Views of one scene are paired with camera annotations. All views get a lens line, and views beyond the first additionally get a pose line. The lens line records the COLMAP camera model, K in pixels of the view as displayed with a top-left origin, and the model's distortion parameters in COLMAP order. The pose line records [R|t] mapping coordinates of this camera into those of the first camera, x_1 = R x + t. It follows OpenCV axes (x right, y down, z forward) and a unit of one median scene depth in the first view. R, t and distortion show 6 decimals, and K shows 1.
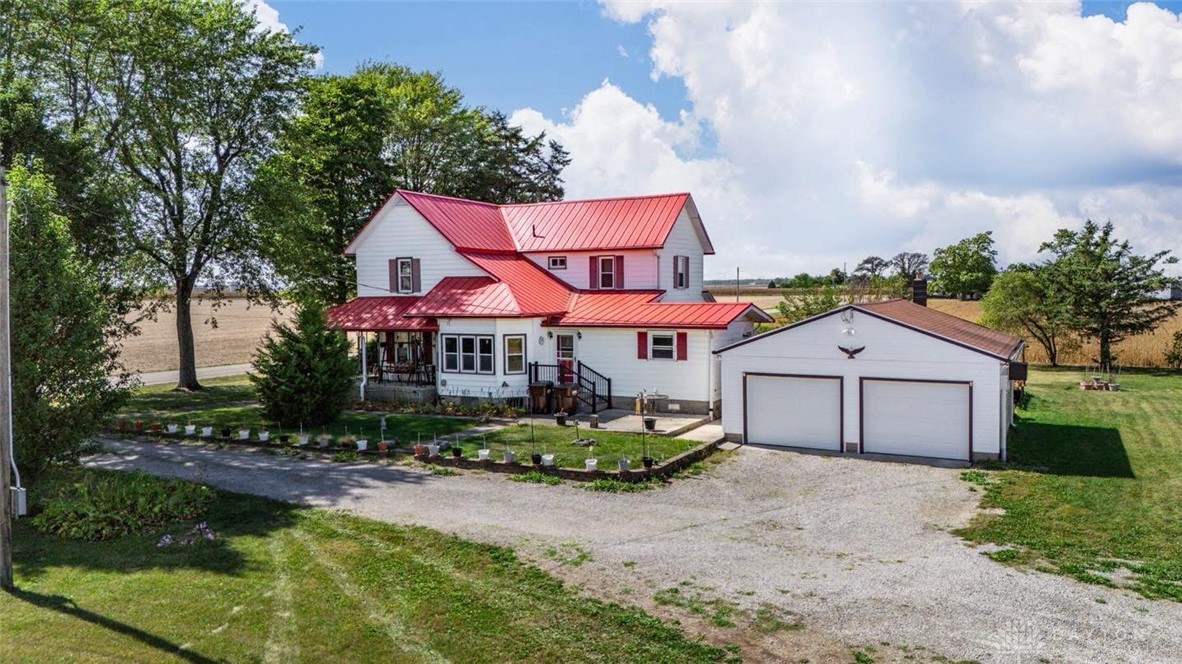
lens RADIAL K [[897.7, 0, 595.5], [0, 897.7, 328.7], [0, 0, 1]] dist [0.069601, -0.000687]
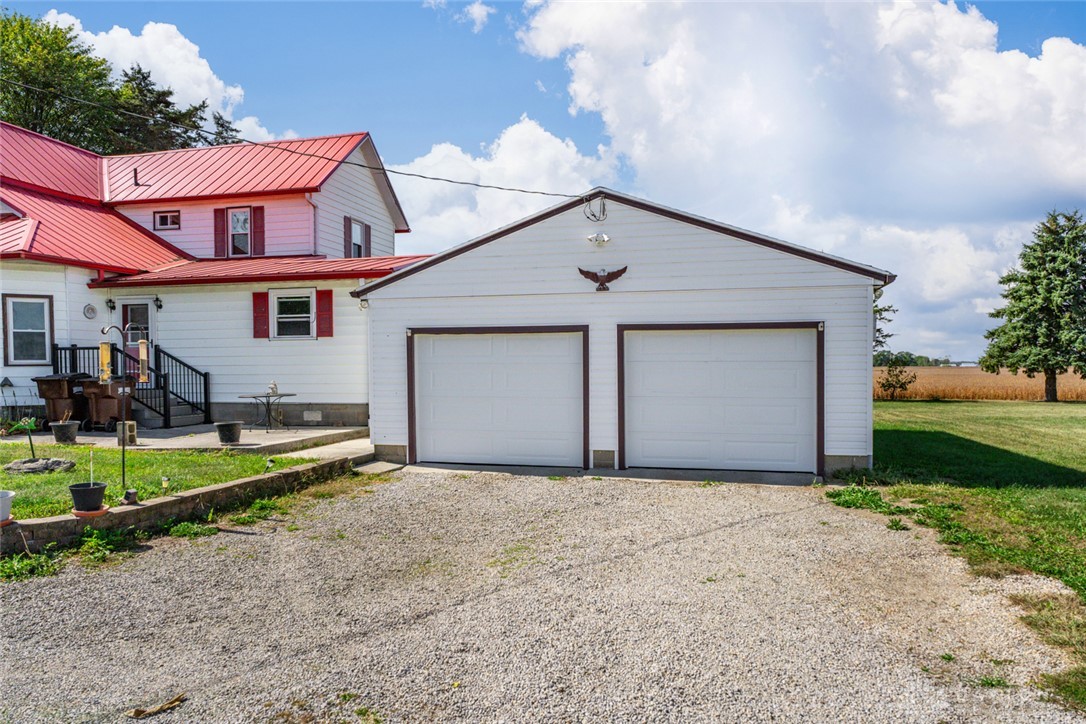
lens RADIAL K [[786.2, 0, 542.9], [0, 786.2, 367.7], [0, 0, 1]] dist [0.025177, -0.001427]
pose [[0.970960, 0.004625, 0.239197, 0.110893], [0.005435, 0.999129, -0.041380, 0.077509], [-0.239180, 0.041478, 0.970089, 0.448252]]
